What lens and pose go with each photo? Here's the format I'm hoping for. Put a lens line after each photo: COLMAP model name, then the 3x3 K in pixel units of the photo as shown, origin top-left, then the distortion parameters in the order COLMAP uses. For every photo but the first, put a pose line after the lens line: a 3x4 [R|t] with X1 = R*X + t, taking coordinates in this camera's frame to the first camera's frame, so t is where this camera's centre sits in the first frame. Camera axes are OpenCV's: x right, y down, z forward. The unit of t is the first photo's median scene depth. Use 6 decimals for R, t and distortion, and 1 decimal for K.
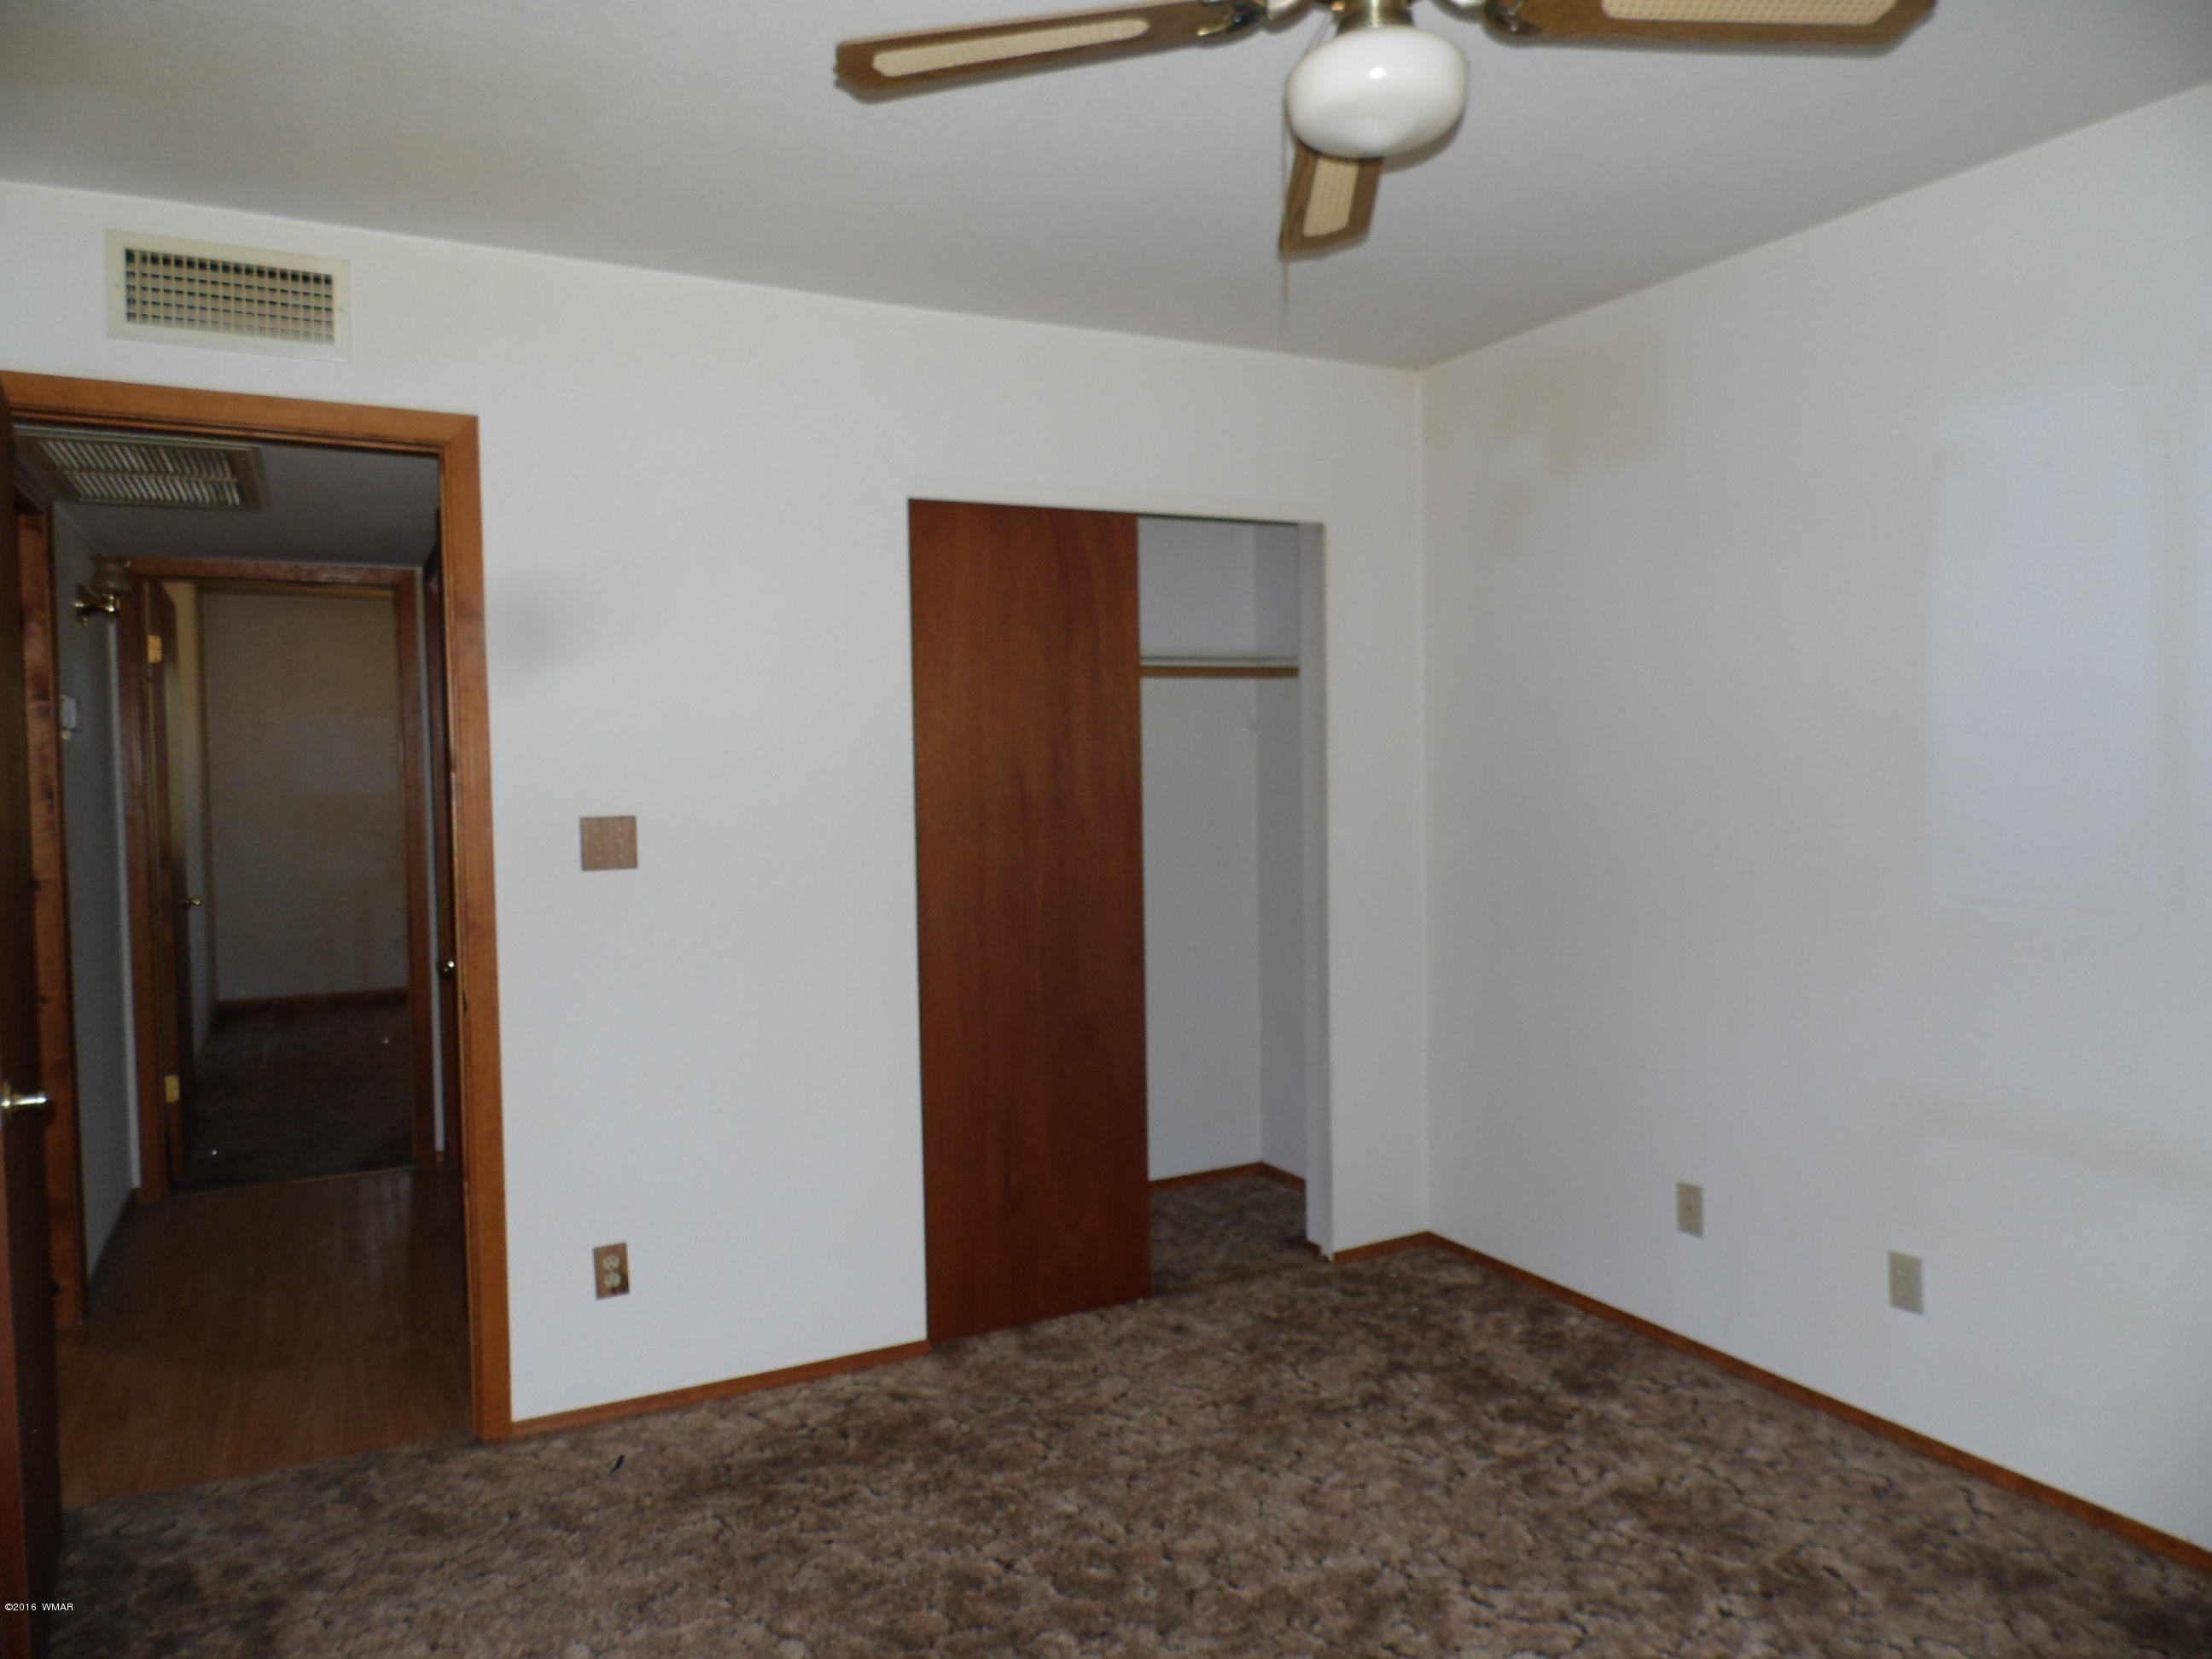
lens RADIAL K [[1479.9, 0, 1102.5], [0, 1479.9, 826.4], [0, 0, 1]] dist [-0.001852, -0.000431]
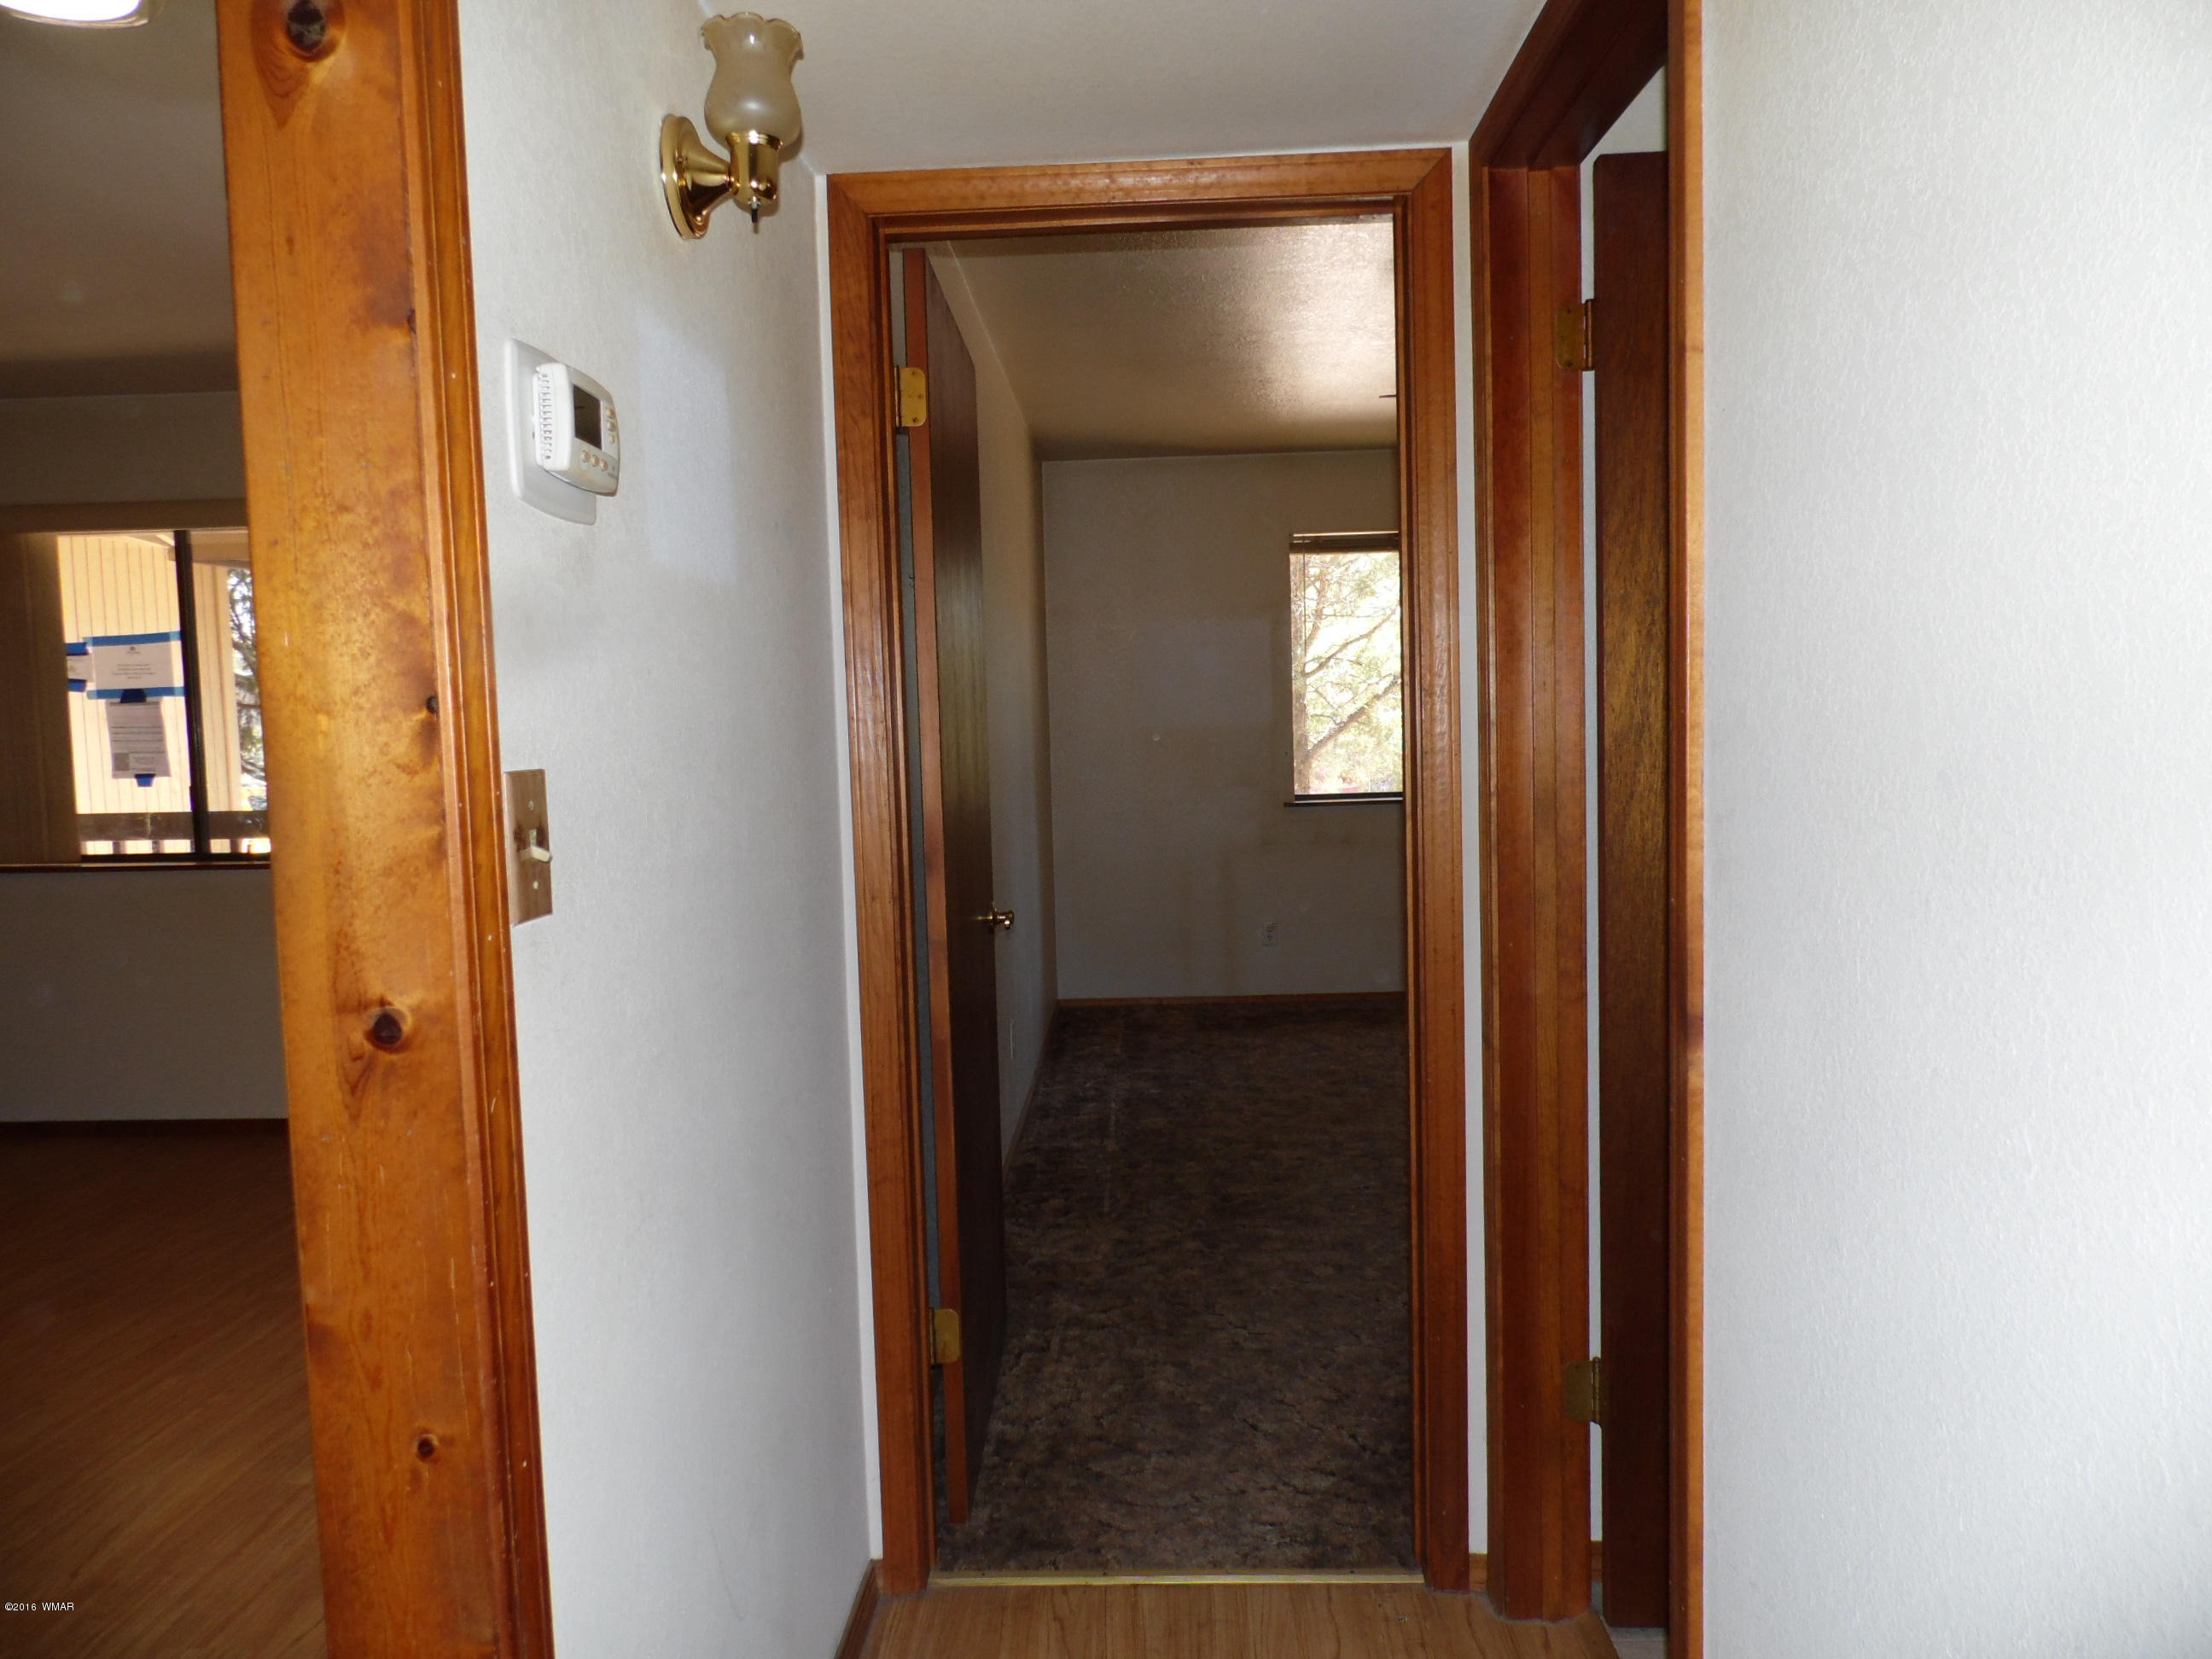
lens RADIAL K [[1479.9, 0, 1107.3], [0, 1479.9, 822.2], [0, 0, 1]] dist [-0.001852, -0.000431]
pose [[0.869548, 0.024102, -0.493260, -0.316762], [-0.005436, 0.999215, 0.039241, -0.005687], [0.493819, -0.031441, 0.868996, 0.553195]]
